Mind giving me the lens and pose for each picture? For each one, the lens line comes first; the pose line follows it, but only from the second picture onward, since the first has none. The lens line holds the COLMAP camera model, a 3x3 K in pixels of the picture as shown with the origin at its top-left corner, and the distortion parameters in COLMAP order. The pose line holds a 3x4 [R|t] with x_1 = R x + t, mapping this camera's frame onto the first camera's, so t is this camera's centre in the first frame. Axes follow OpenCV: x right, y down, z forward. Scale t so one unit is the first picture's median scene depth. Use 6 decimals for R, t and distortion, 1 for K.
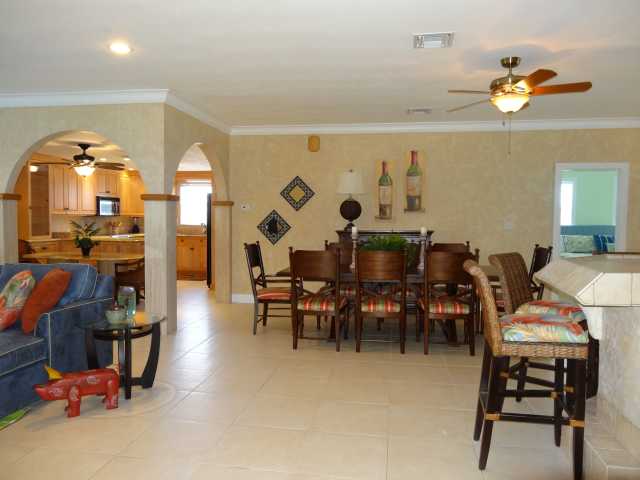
lens RADIAL K [[471.3, 0, 319.9], [0, 471.3, 242.8], [0, 0, 1]] dist [0.008652, -0.016833]
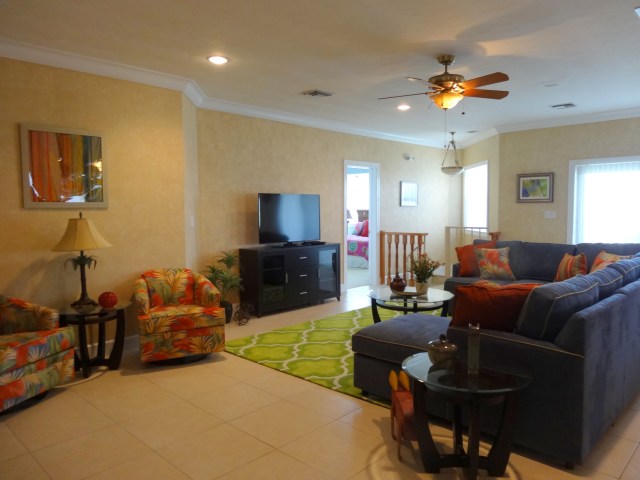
lens RADIAL K [[471.3, 0, 322.0], [0, 471.3, 239.6], [0, 0, 1]] dist [0.008652, -0.016833]
pose [[-0.575321, 0.045619, -0.816655, 0.127130], [-0.038121, 0.995863, 0.082485, -0.036252], [0.817039, 0.078587, -0.571202, 0.622074]]
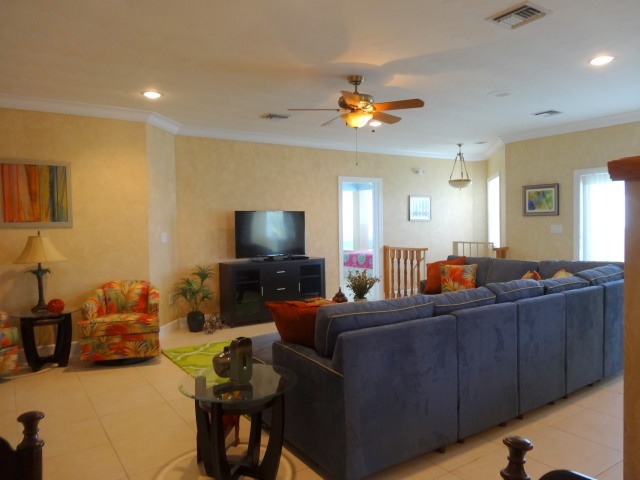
lens RADIAL K [[471.3, 0, 322.2], [0, 471.3, 239.1], [0, 0, 1]] dist [0.008652, -0.016833]
pose [[-0.736395, 0.022581, -0.676175, -0.016416], [-0.025355, 0.997820, 0.060936, -0.050879], [0.676076, 0.062017, -0.734217, 0.827219]]
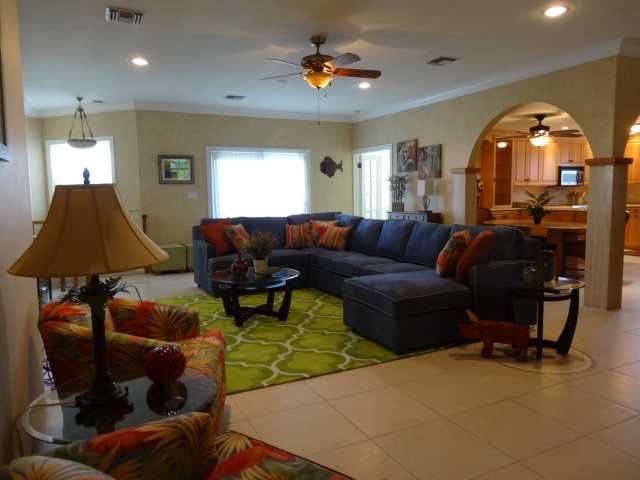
lens RADIAL K [[471.3, 0, 320.7], [0, 471.3, 238.7], [0, 0, 1]] dist [0.008652, -0.016833]
pose [[0.584579, 0.056588, -0.809361, 0.066243], [-0.019006, 0.998246, 0.056067, 0.010854], [0.811114, -0.017393, 0.584630, 0.006271]]
